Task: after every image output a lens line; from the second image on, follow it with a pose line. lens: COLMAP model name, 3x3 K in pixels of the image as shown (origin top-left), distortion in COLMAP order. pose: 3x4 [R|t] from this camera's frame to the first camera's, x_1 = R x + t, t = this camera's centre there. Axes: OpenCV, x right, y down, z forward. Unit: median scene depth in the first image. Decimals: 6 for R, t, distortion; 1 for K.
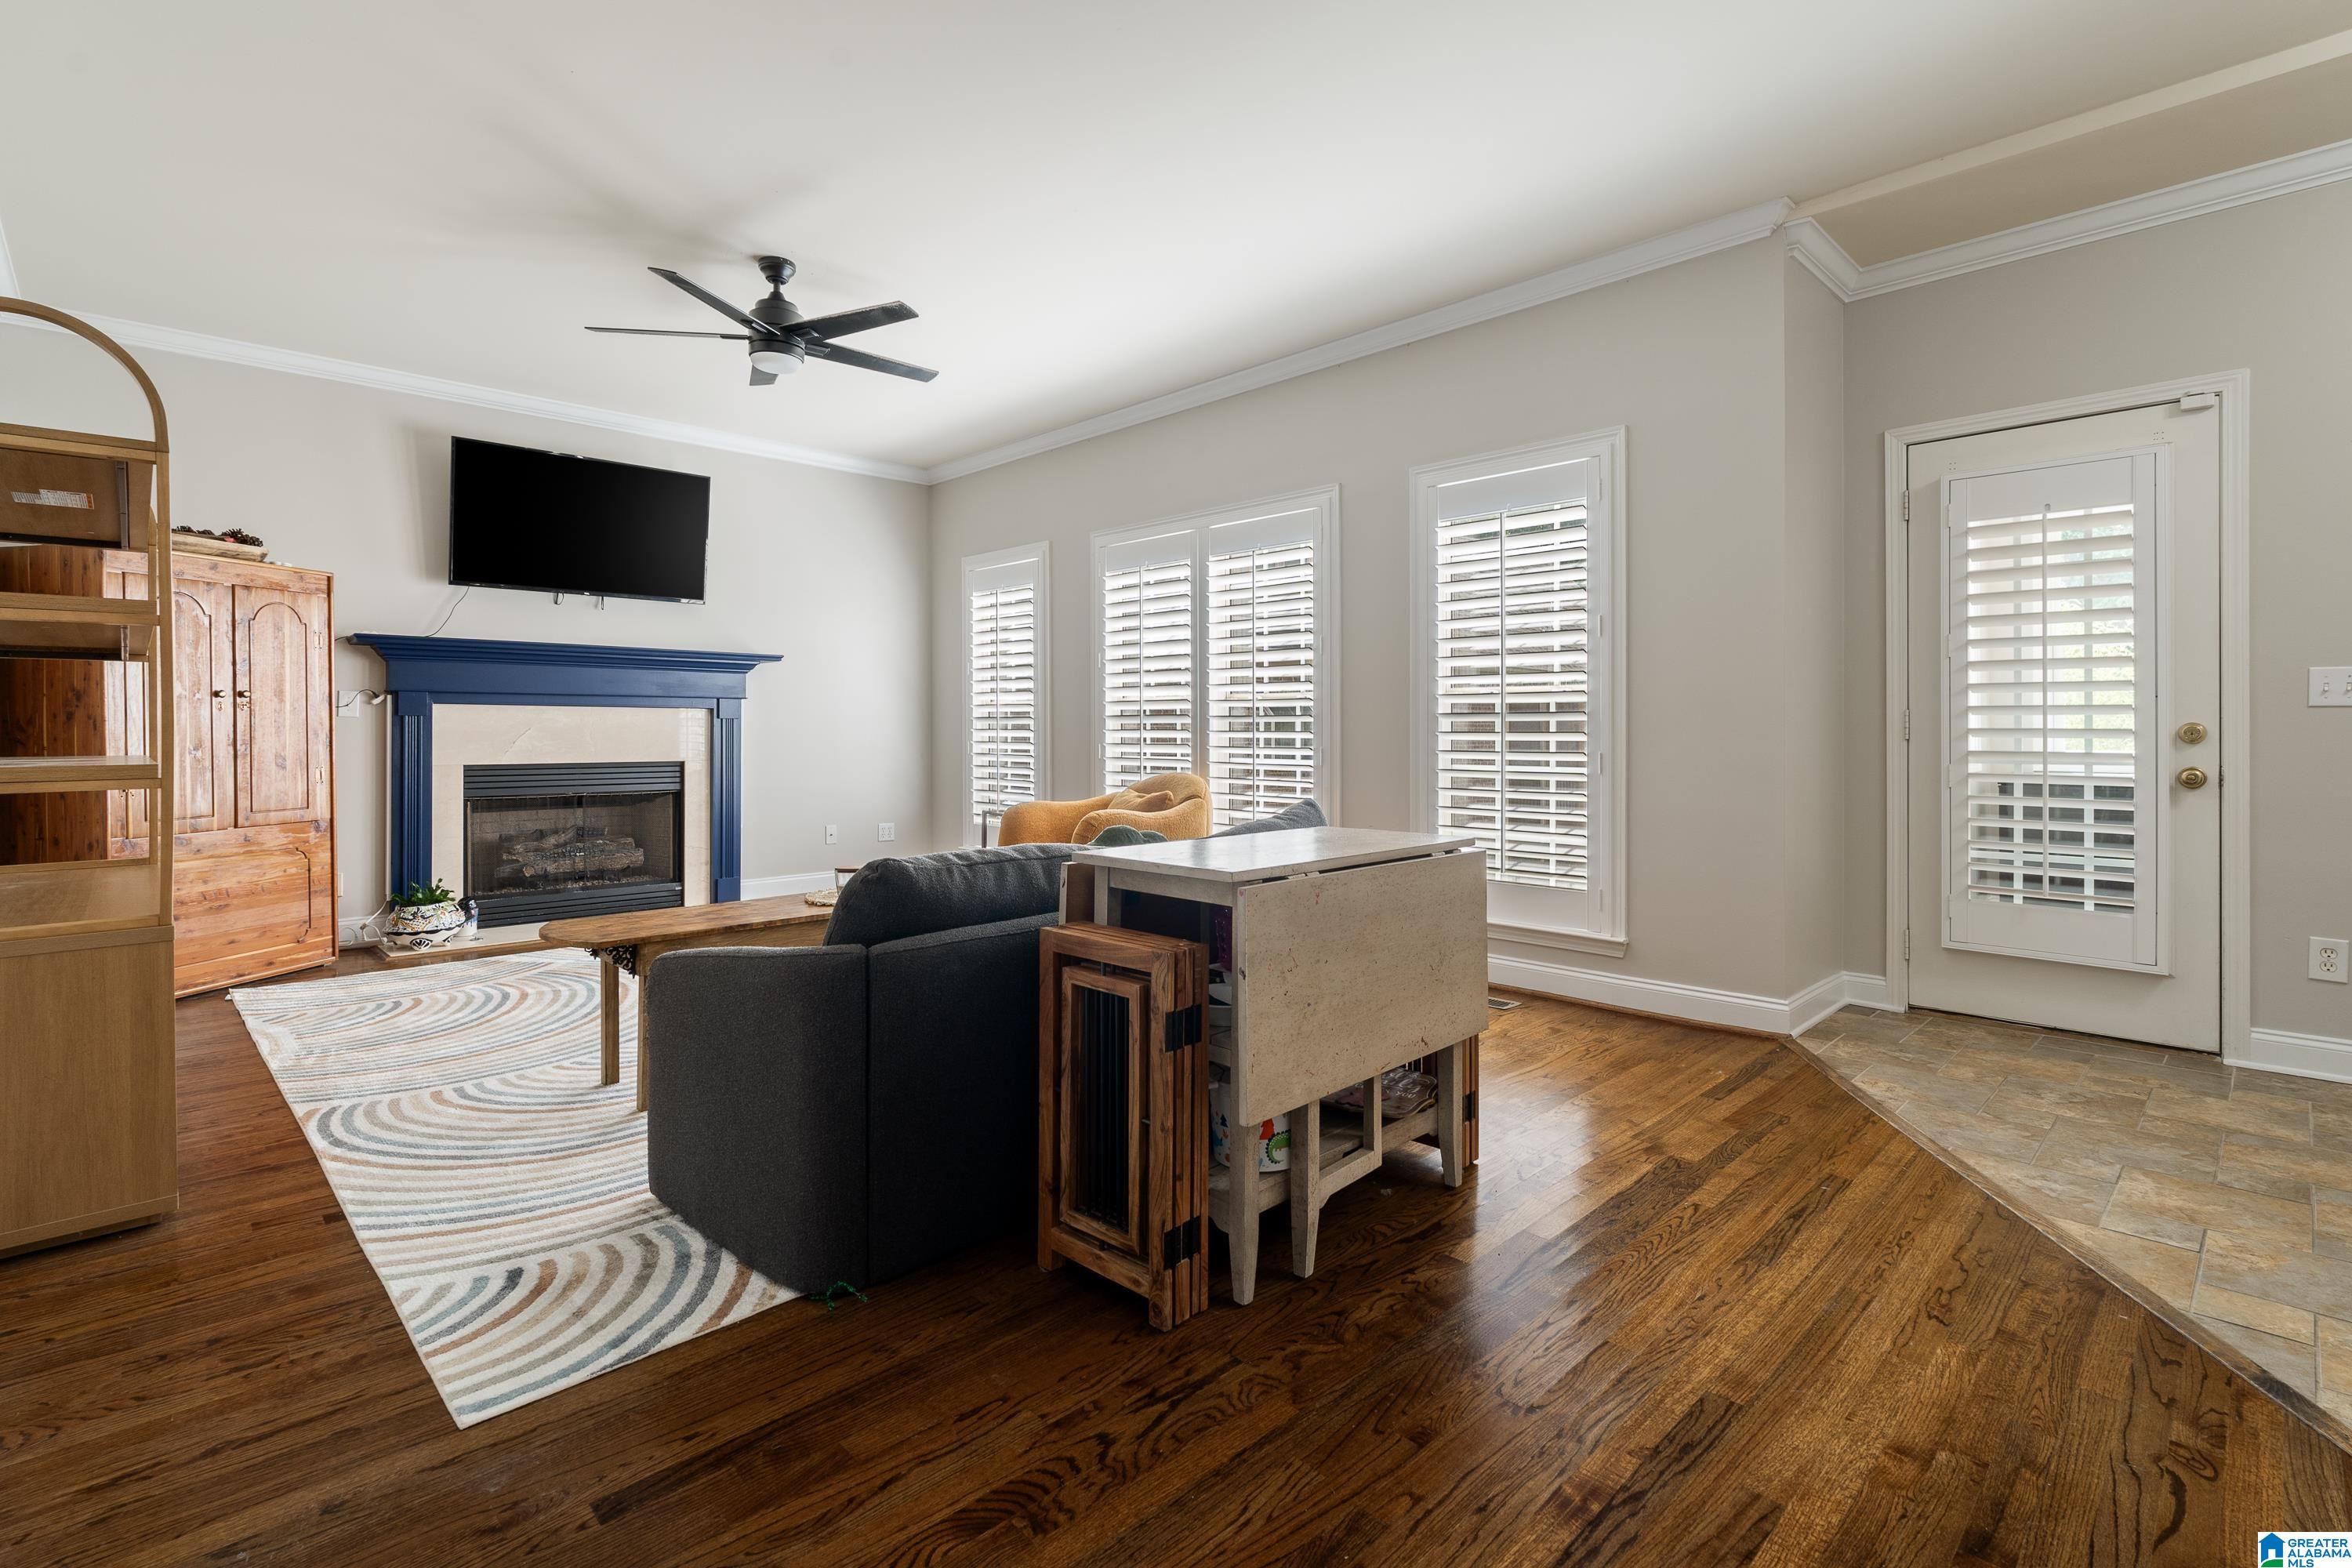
lens RADIAL K [[1079.0, 0, 1168.8], [0, 1079.0, 734.0], [0, 0, 1]] dist [0.001142, 0.000206]
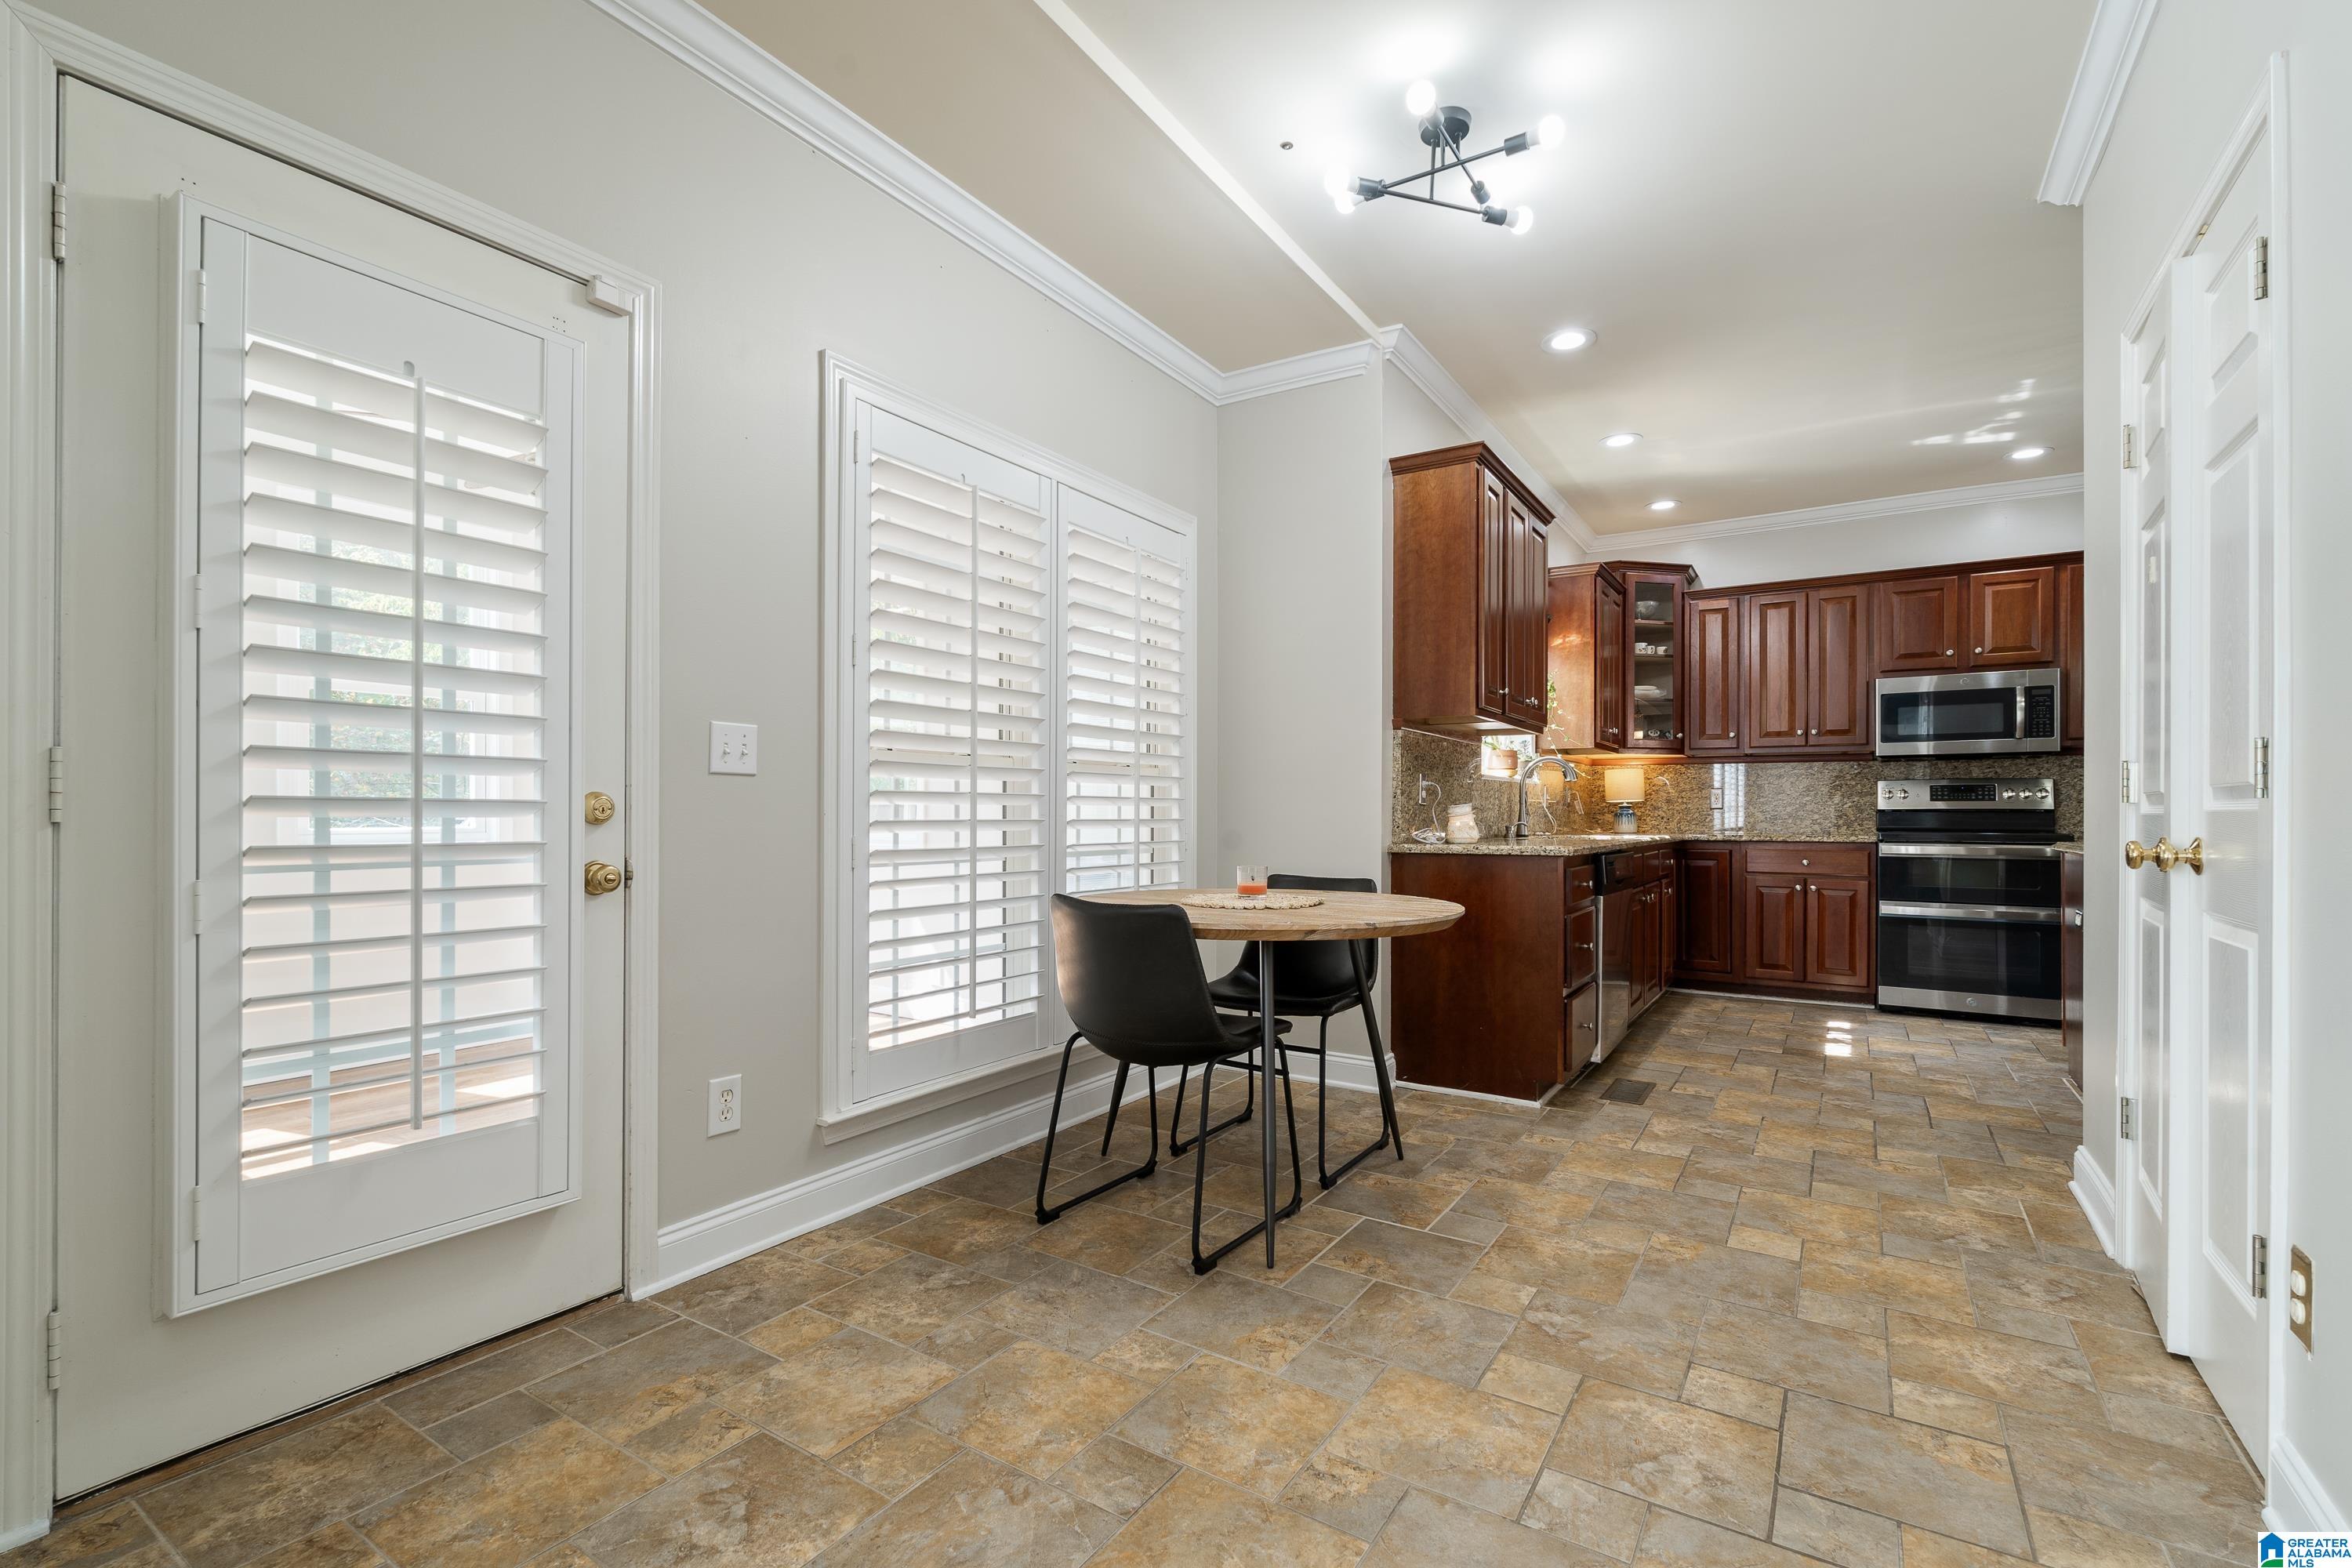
lens RADIAL K [[1041.3, 0, 1169.9], [0, 1041.3, 806.0], [0, 0, 1]] dist [-0.001033, 0.000066]
pose [[-0.223198, 0.005617, 0.974757, 0.265375], [-0.001819, 0.999979, -0.006179, 0.001225], [-0.974771, -0.003152, -0.223184, 0.802678]]
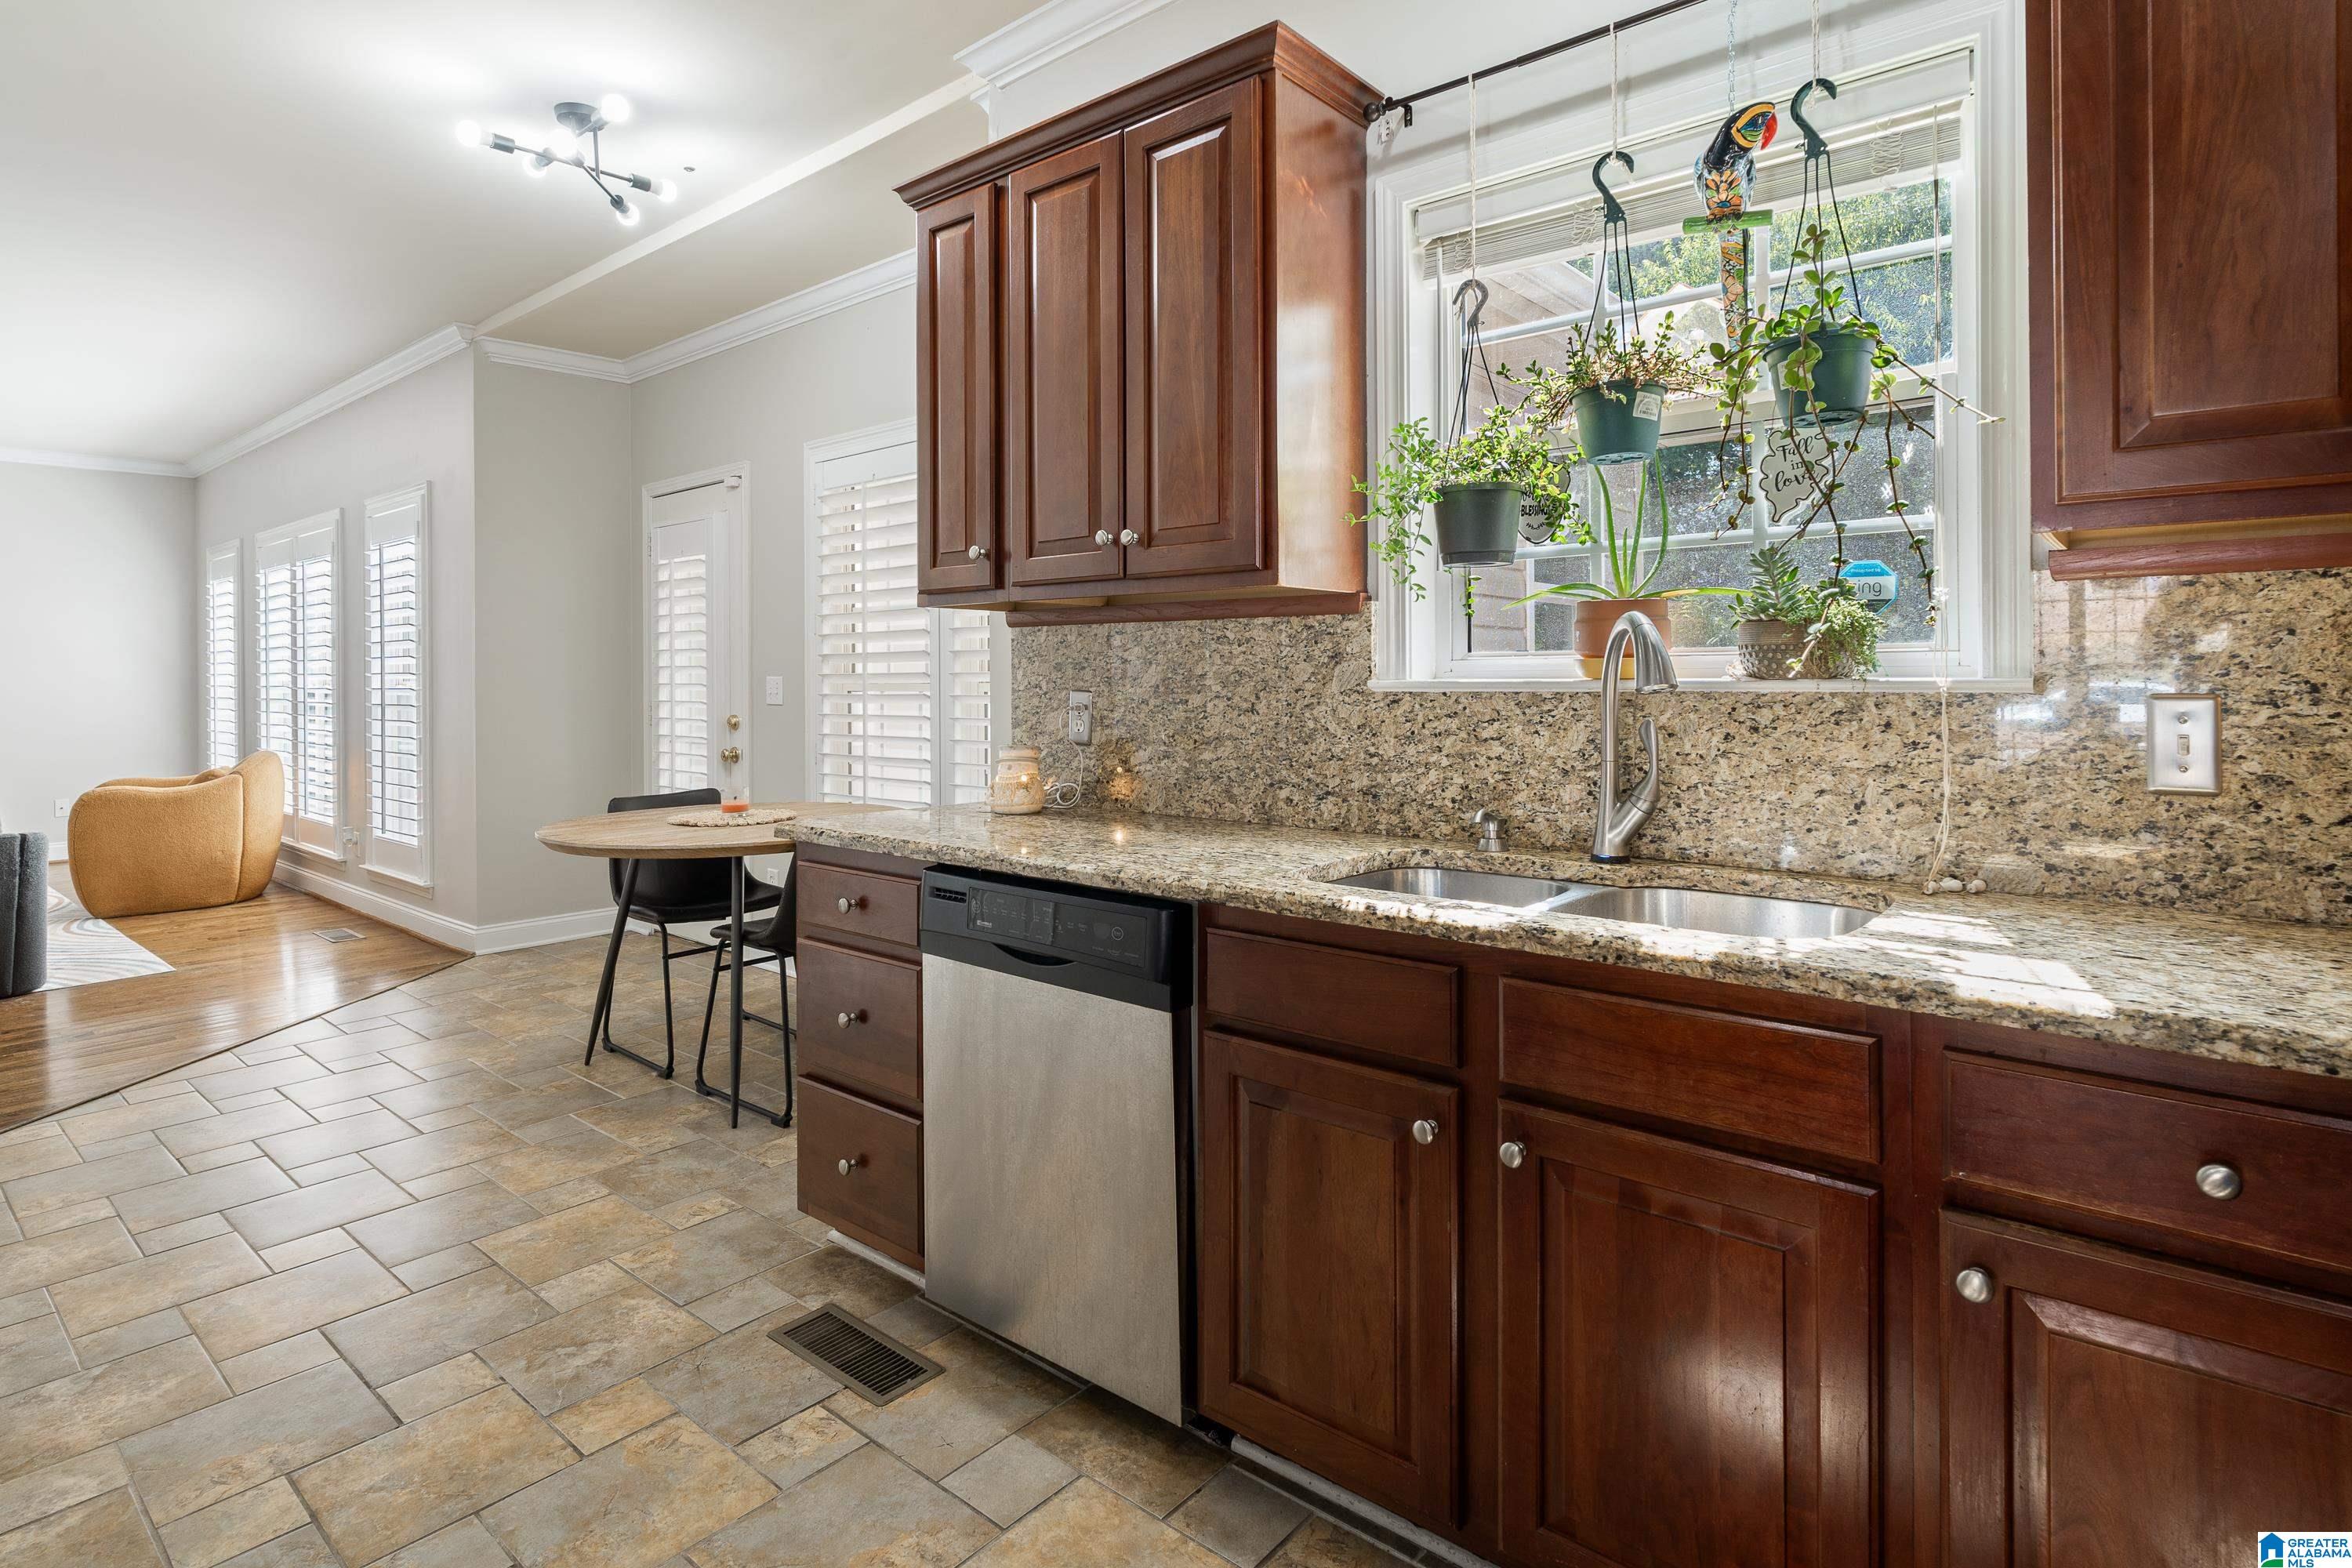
lens RADIAL K [[1188.5, 0, 1172.2], [0, 1188.5, 674.1], [0, 0, 1]] dist [-0.003909, -0.000722]
pose [[0.994977, -0.004096, 0.100019, 1.346991], [0.004776, 0.999967, -0.006561, -0.049045], [-0.099988, 0.007006, 0.994964, -0.557235]]
